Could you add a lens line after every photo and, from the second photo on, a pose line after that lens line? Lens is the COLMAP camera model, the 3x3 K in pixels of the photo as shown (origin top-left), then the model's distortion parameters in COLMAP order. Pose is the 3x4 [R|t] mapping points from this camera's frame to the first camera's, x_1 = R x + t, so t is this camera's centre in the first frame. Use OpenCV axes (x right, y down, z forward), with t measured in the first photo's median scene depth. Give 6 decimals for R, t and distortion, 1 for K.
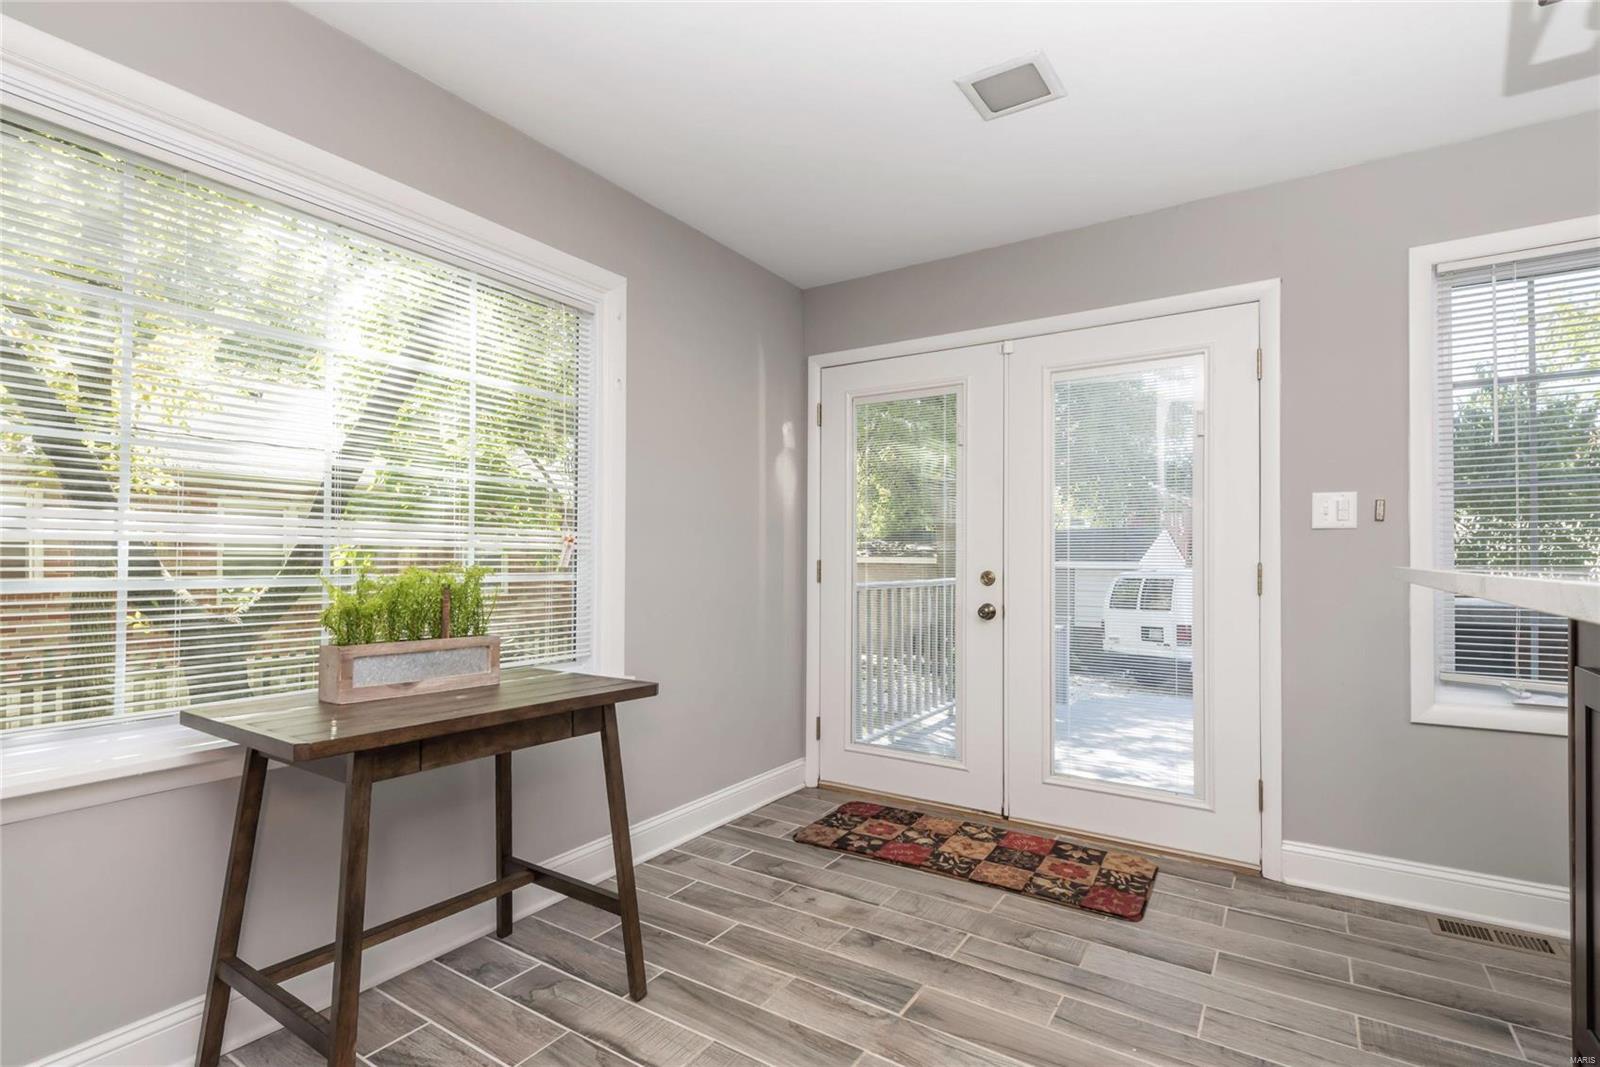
lens RADIAL K [[759.5, 0, 801.0], [0, 759.5, 550.2], [0, 0, 1]] dist [0.000755, -0.000013]
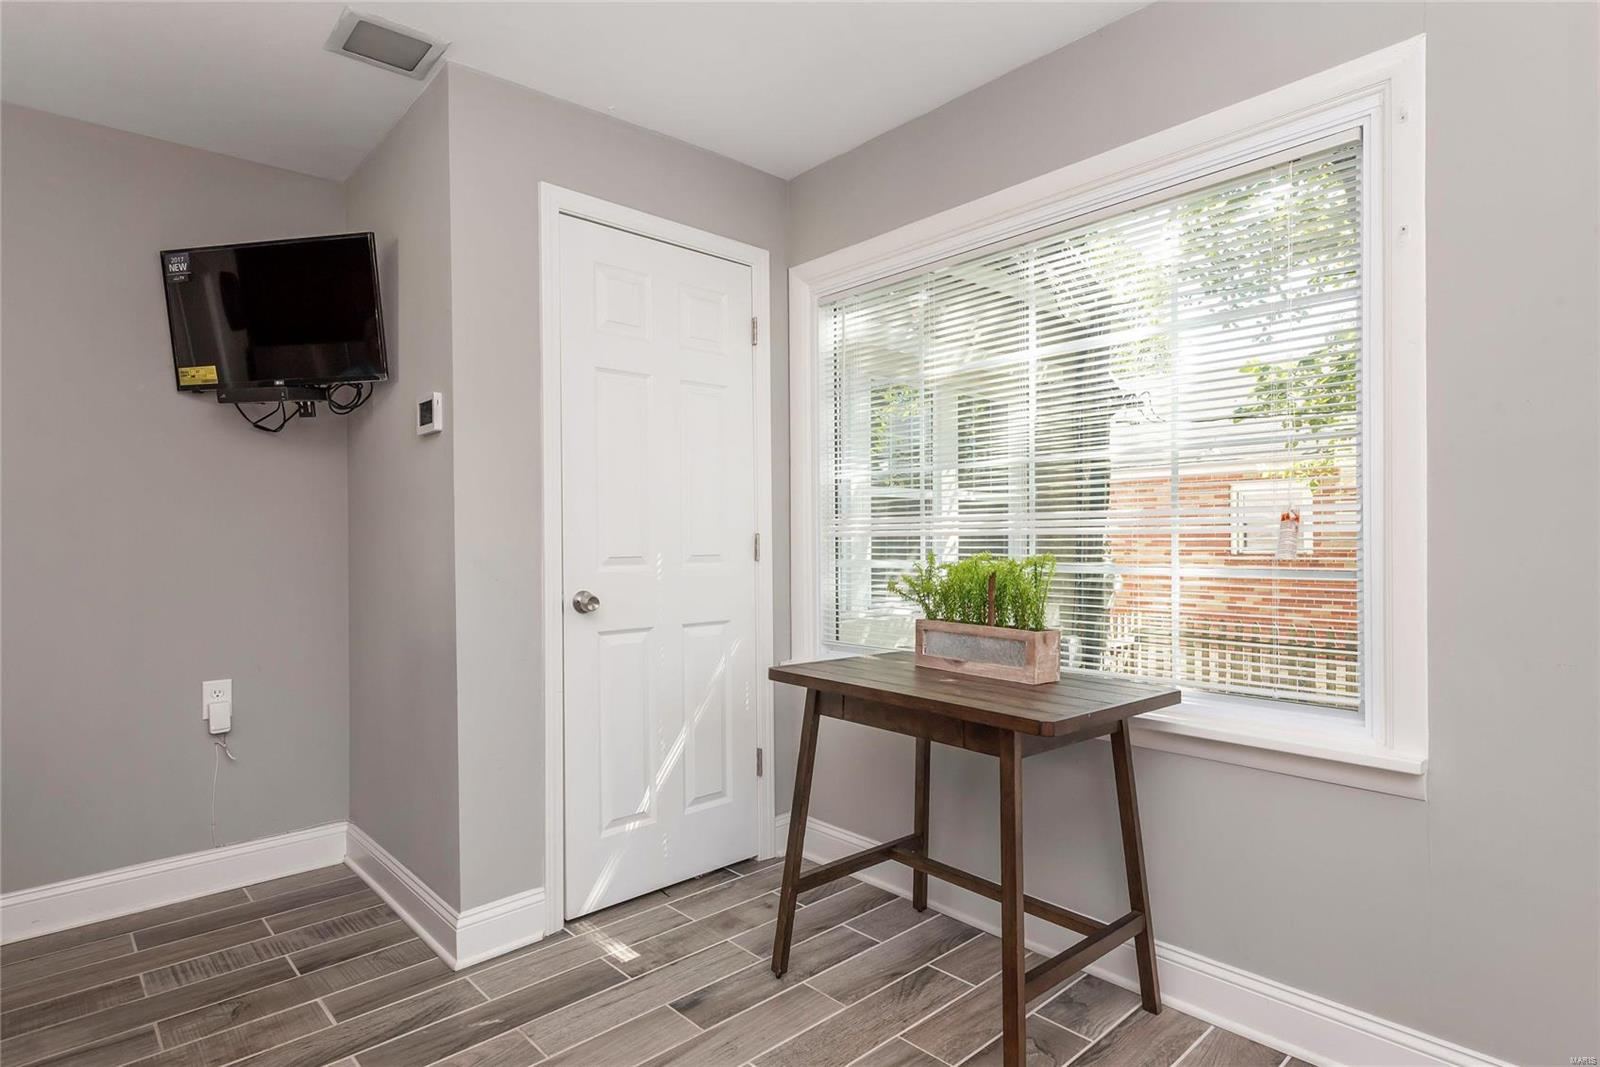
lens RADIAL K [[824.2, 0, 799.9], [0, 824.2, 555.8], [0, 0, 1]] dist [-0.000091, -0.000007]
pose [[-0.247496, 0.006507, -0.968867, 0.639718], [0.010775, 0.999934, 0.003963, 0.014635], [0.968829, -0.009459, -0.247549, 0.990703]]
